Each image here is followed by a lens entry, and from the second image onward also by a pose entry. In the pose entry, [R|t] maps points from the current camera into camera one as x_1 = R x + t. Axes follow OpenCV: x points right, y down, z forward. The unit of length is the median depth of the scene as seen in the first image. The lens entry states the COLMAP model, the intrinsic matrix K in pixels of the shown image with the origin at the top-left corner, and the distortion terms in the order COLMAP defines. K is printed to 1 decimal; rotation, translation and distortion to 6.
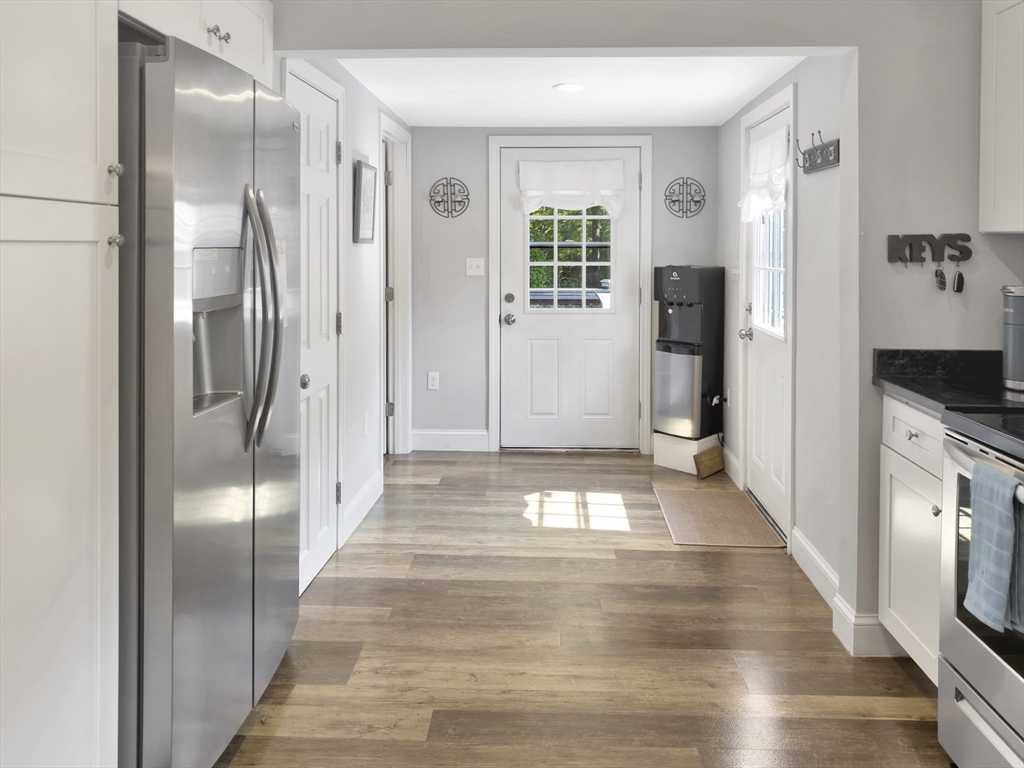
lens RADIAL K [[775.6, 0, 513.5], [0, 775.6, 249.2], [0, 0, 1]] dist [-0.001005, -0.006054]
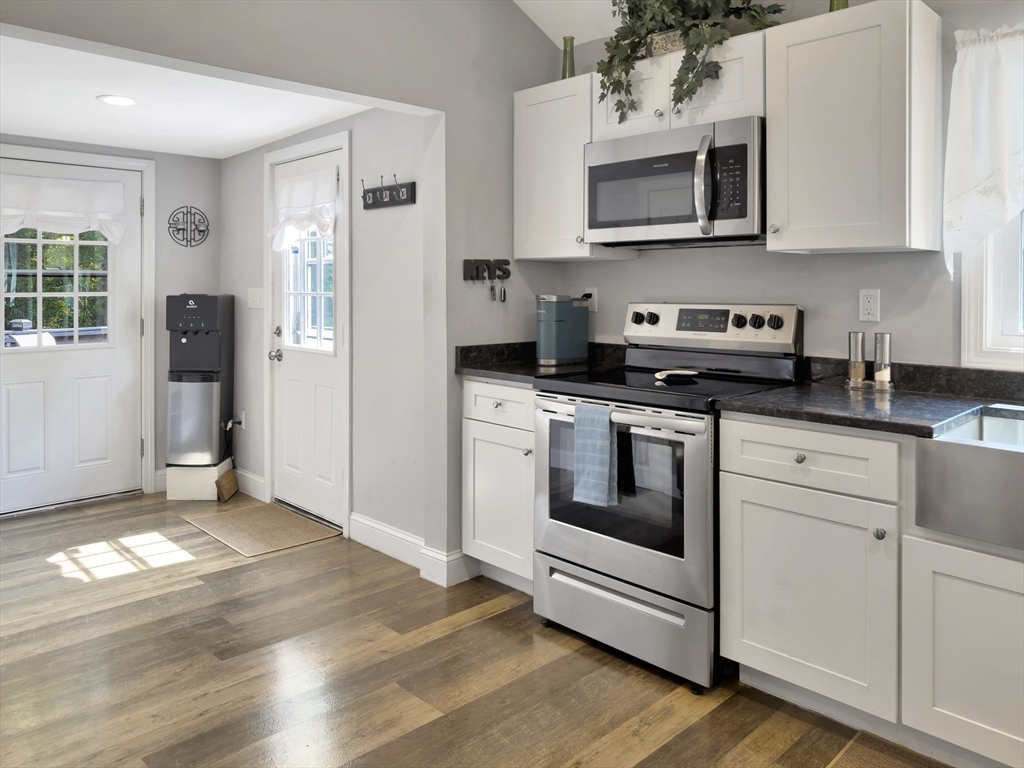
lens RADIAL K [[781.2, 0, 510.4], [0, 781.2, 281.0], [0, 0, 1]] dist [0.005156, 0.003254]
pose [[0.693731, 0.000493, 0.720234, -0.255332], [0.008518, 0.999924, -0.008889, 0.018710], [-0.720184, 0.012301, 0.693674, 0.011681]]
